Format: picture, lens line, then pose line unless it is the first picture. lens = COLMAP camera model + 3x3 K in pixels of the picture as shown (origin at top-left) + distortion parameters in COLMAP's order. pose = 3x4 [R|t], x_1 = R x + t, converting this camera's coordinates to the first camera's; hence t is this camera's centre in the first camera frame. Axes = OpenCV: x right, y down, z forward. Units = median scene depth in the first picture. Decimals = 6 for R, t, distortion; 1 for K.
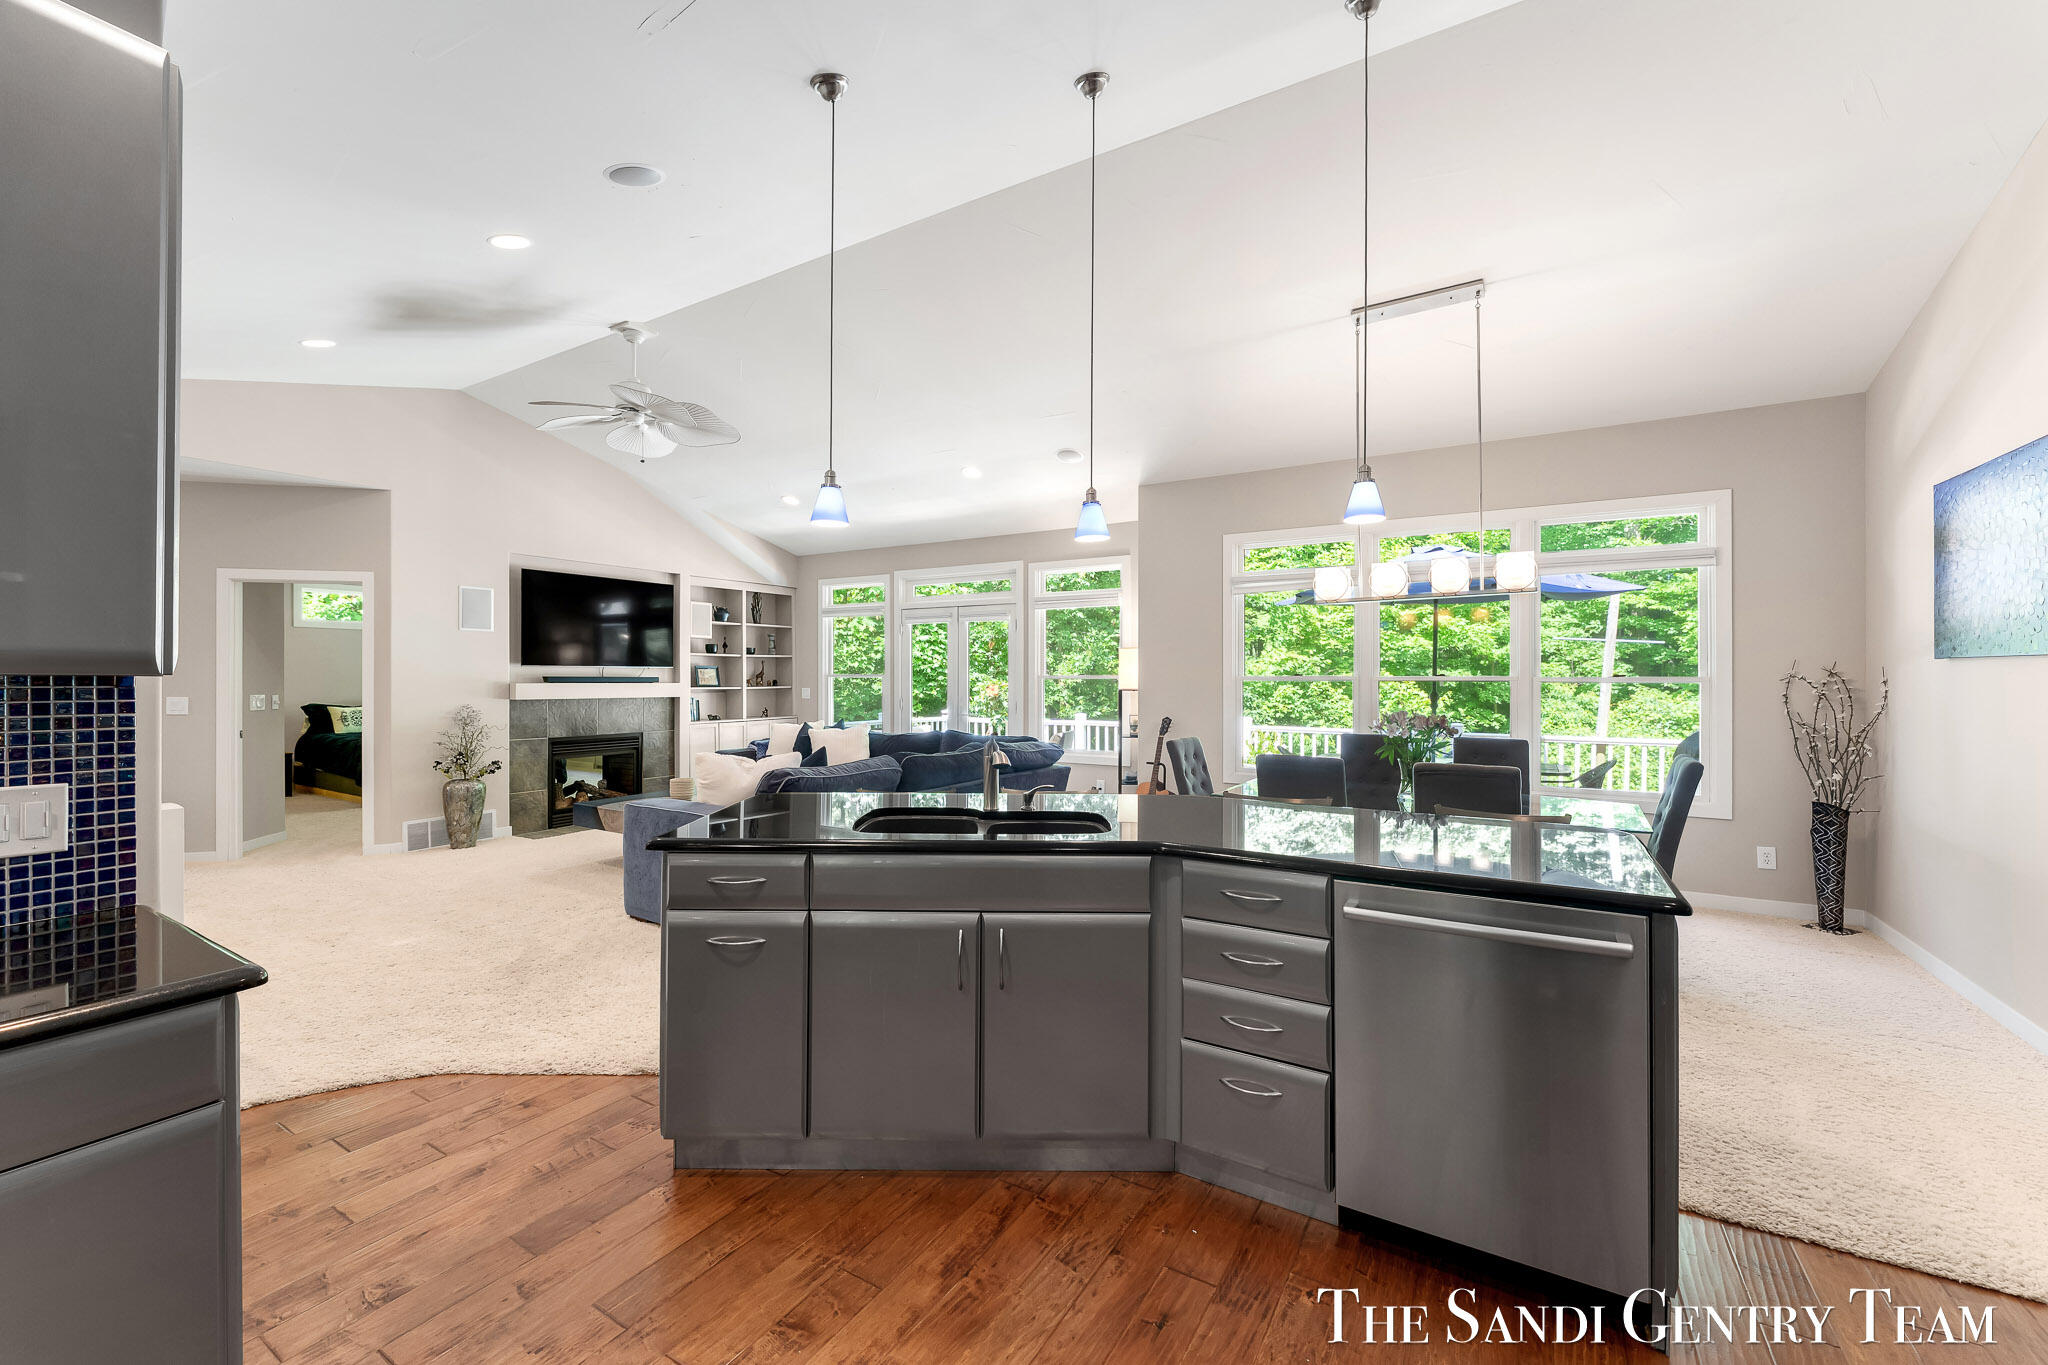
lens RADIAL K [[826.6, 0, 1029.7], [0, 826.6, 676.4], [0, 0, 1]] dist [0.000497, -0.000343]
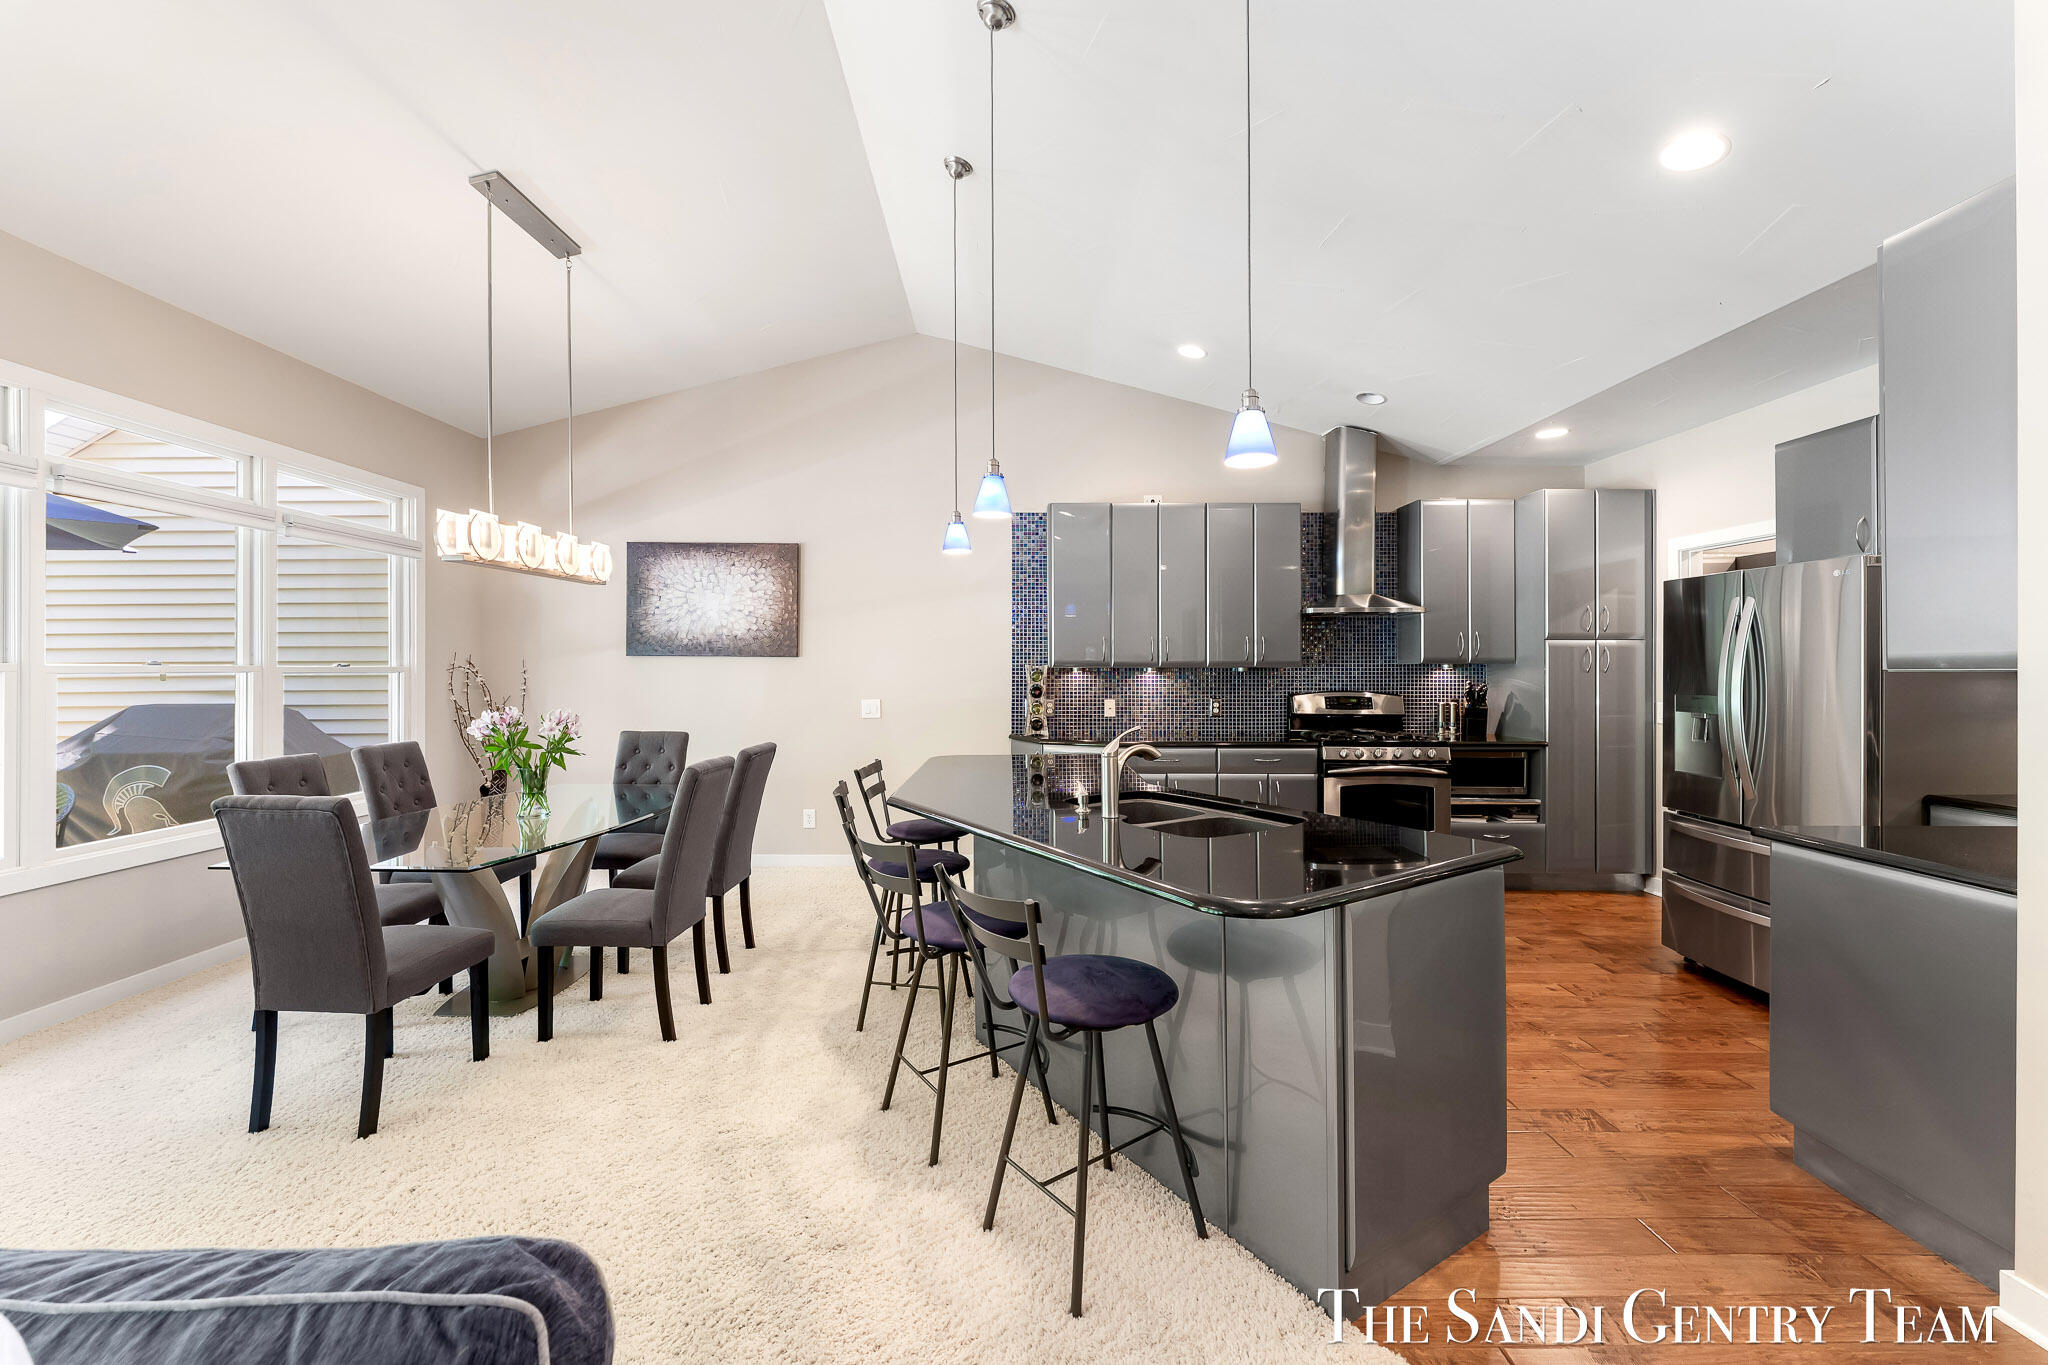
lens RADIAL K [[815.4, 0, 1013.4], [0, 815.4, 666.4], [0, 0, 1]] dist [0.000533, -0.000106]
pose [[-0.523657, -0.001917, 0.851927, -0.255698], [-0.003079, 0.999995, 0.000357, -0.000636], [-0.851923, -0.002436, -0.523661, 0.536657]]
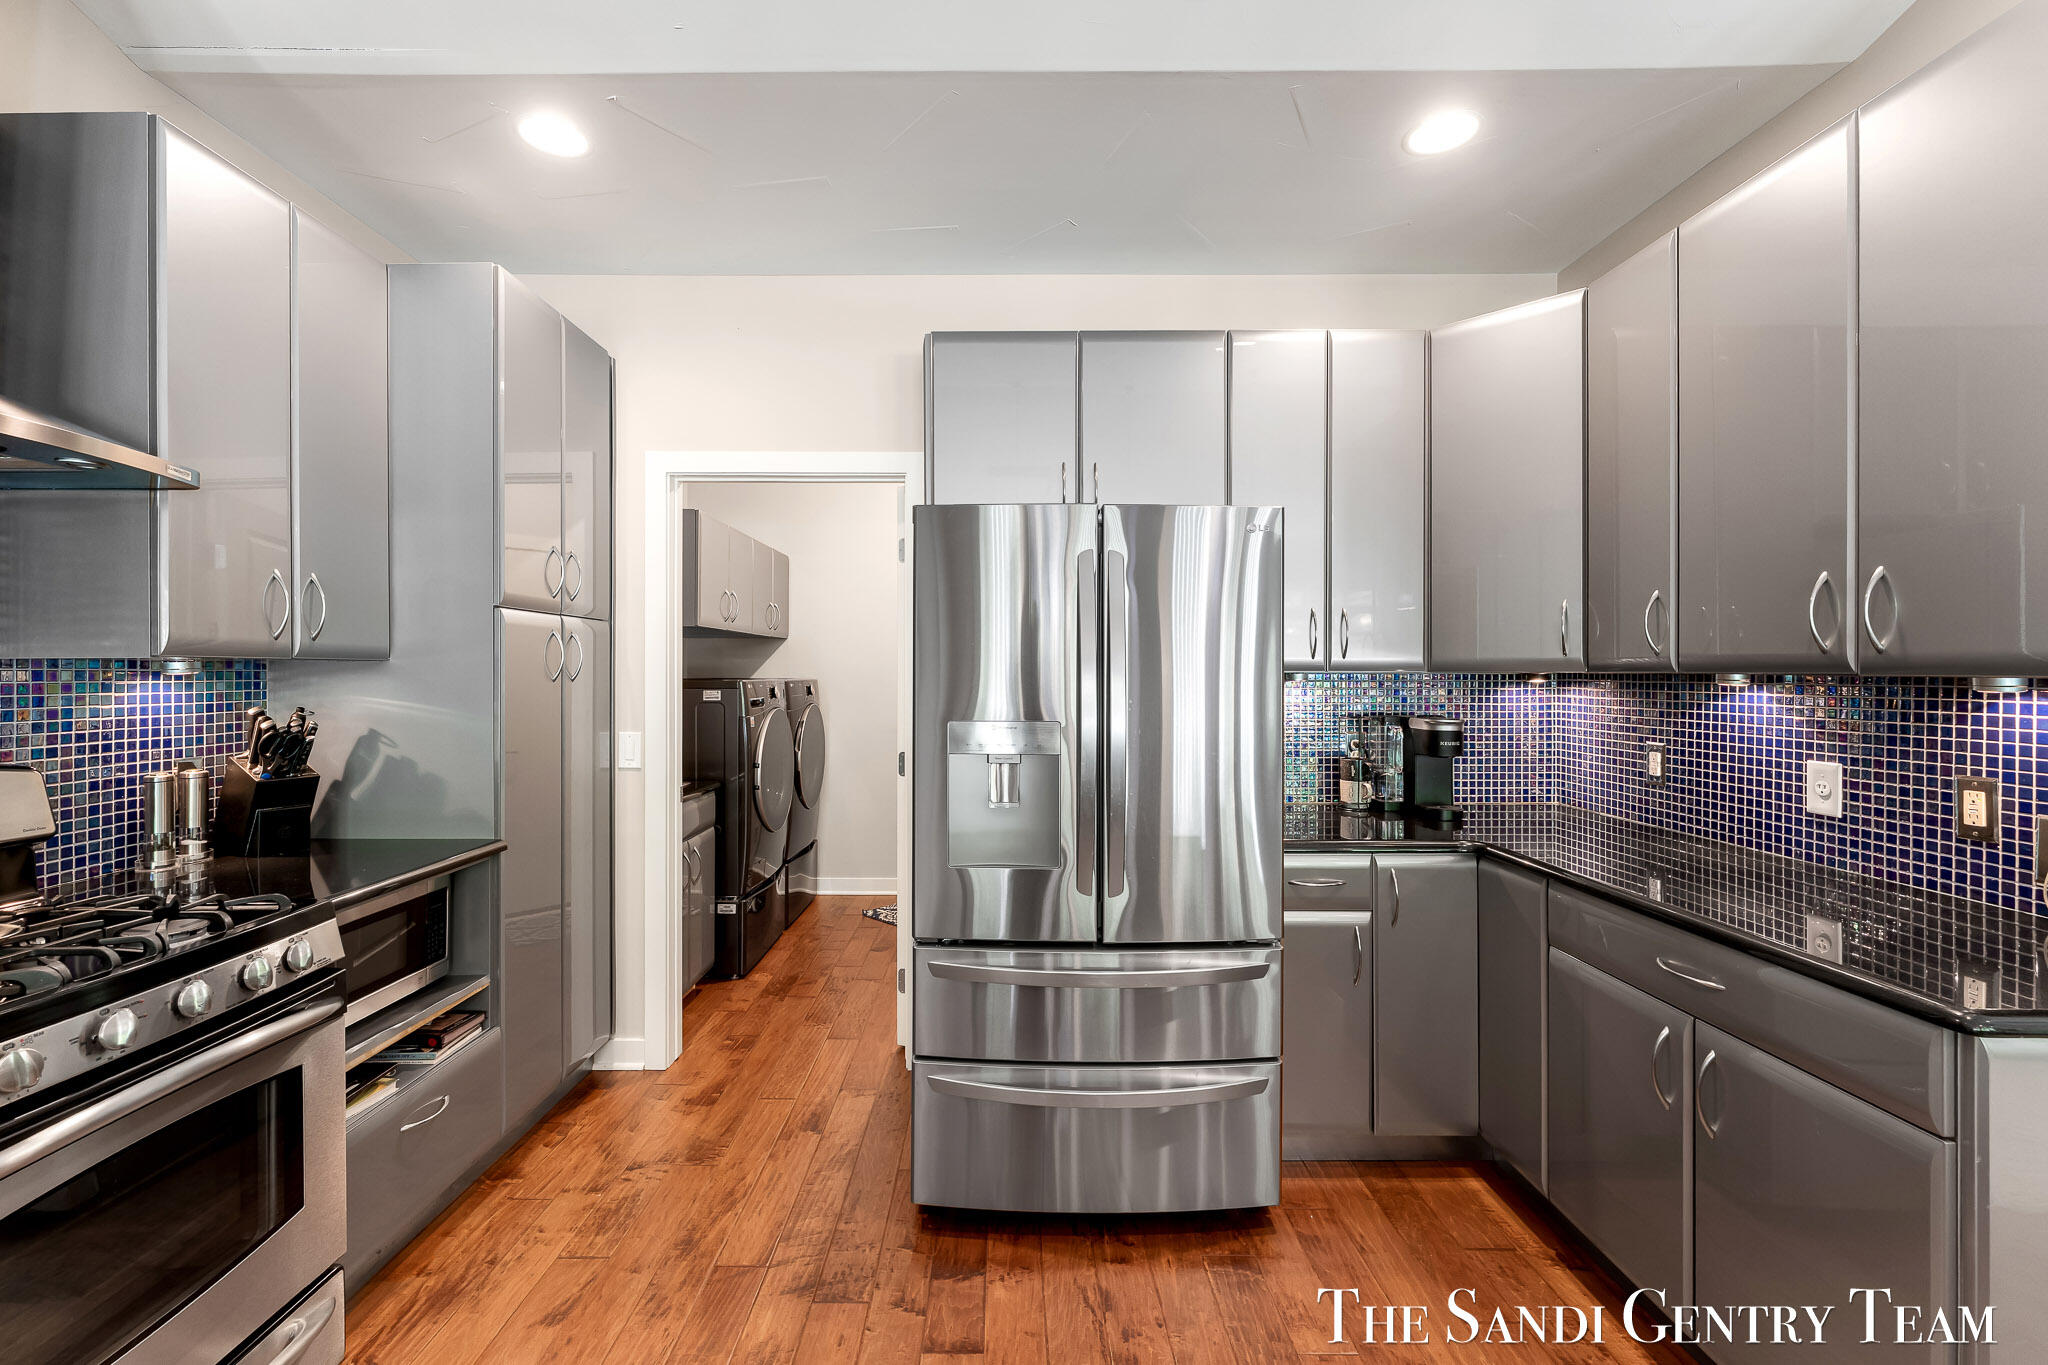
lens RADIAL K [[837.9, 0, 1005.3], [0, 837.9, 677.9], [0, 0, 1]] dist [-0.000486, -0.000180]
pose [[-0.855222, -0.002026, -0.518258, 0.058343], [-0.001463, 0.999998, -0.001496, 0.001774], [0.518260, -0.000521, -0.855223, 0.196745]]
